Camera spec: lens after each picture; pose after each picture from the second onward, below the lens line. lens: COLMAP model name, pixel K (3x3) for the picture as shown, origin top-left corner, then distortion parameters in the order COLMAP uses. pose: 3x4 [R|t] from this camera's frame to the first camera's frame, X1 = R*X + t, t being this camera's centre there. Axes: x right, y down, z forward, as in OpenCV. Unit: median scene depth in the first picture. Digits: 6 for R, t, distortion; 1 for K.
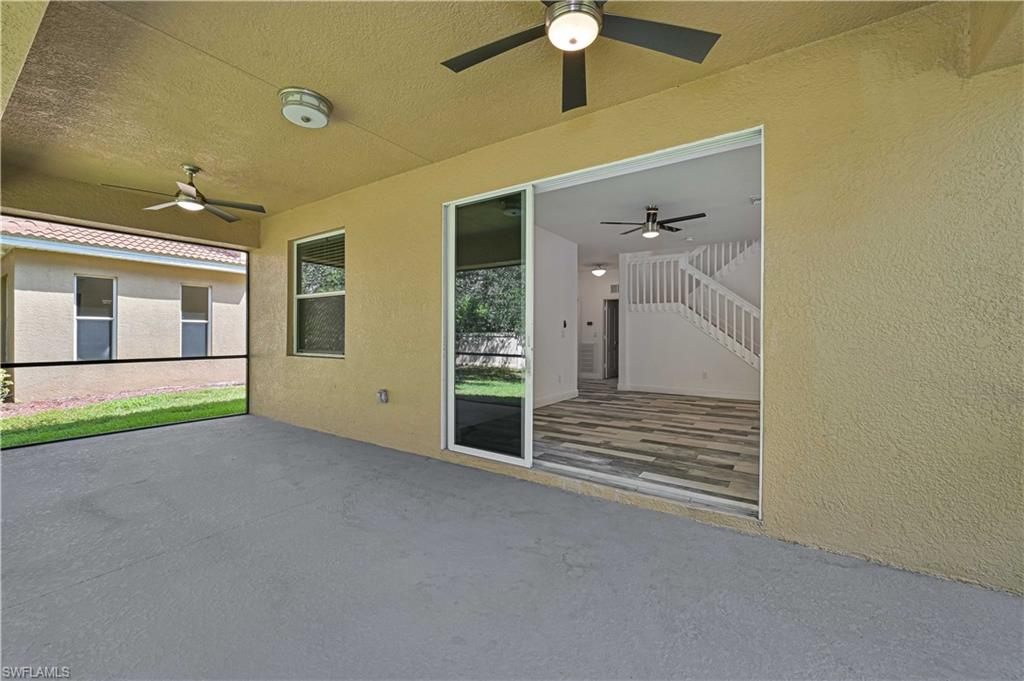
lens RADIAL K [[406.3, 0, 513.6], [0, 406.3, 336.5], [0, 0, 1]] dist [0.000011, 0.000062]
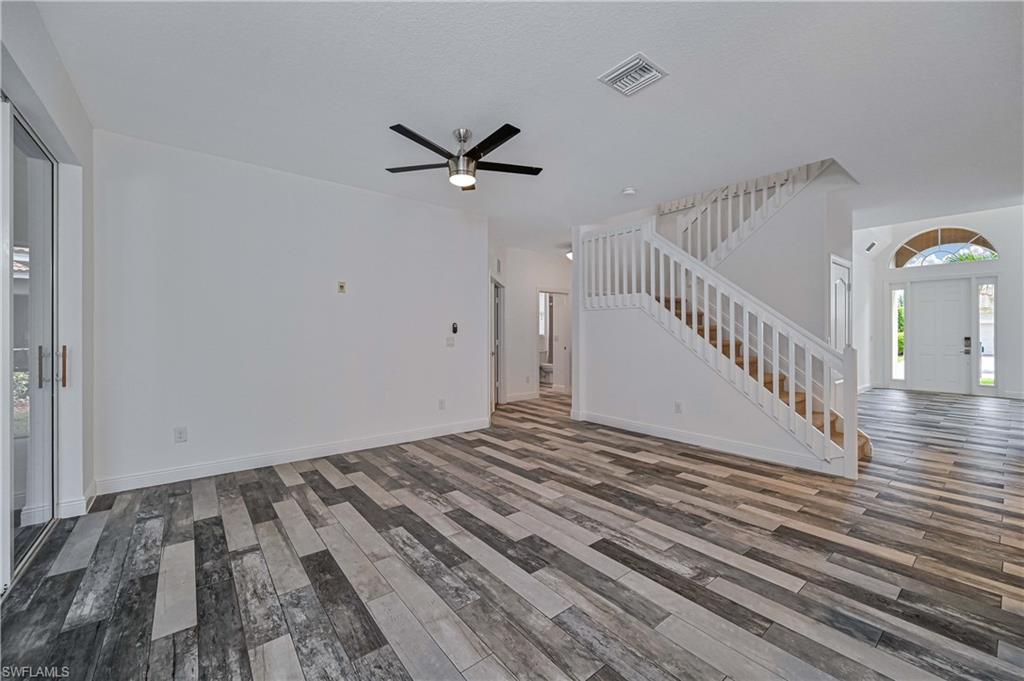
lens RADIAL K [[406.3, 0, 513.6], [0, 406.3, 336.5], [0, 0, 1]] dist [0.000011, 0.000062]
pose [[0.955236, -0.001810, -0.295840, 0.793199], [0.003670, 0.999977, 0.005730, -0.035794], [0.295823, -0.006560, 0.955220, 0.621103]]
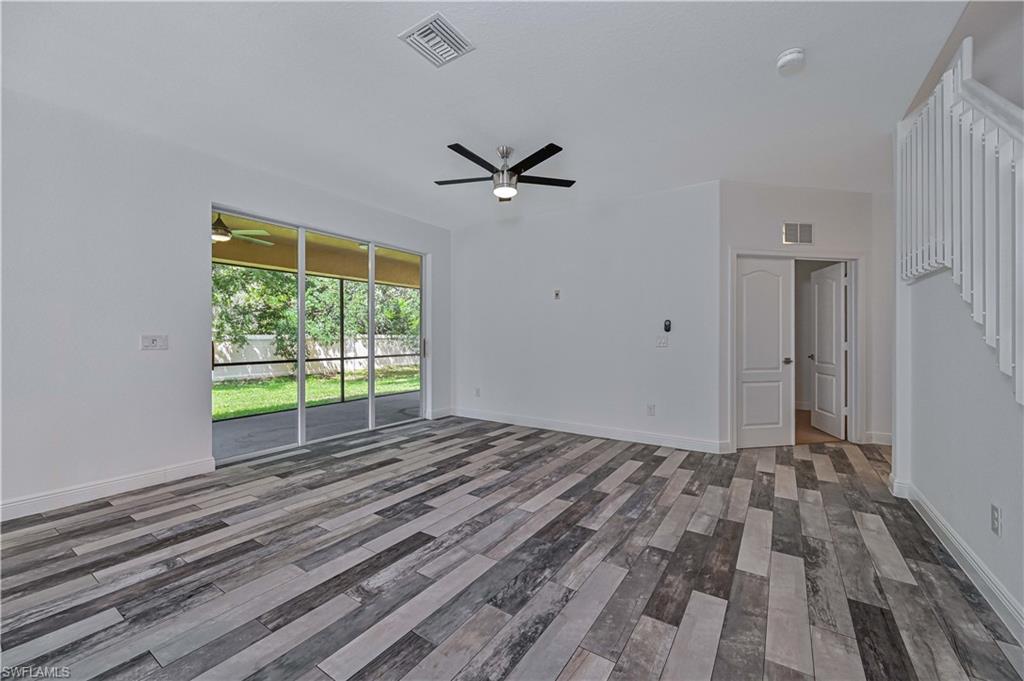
lens RADIAL K [[406.3, 0, 513.6], [0, 406.3, 336.5], [0, 0, 1]] dist [0.000011, 0.000062]
pose [[0.005673, -0.005600, -0.999968, 1.347132], [-0.000636, 0.999984, -0.005604, -0.016739], [0.999984, 0.000667, 0.005669, 1.369113]]
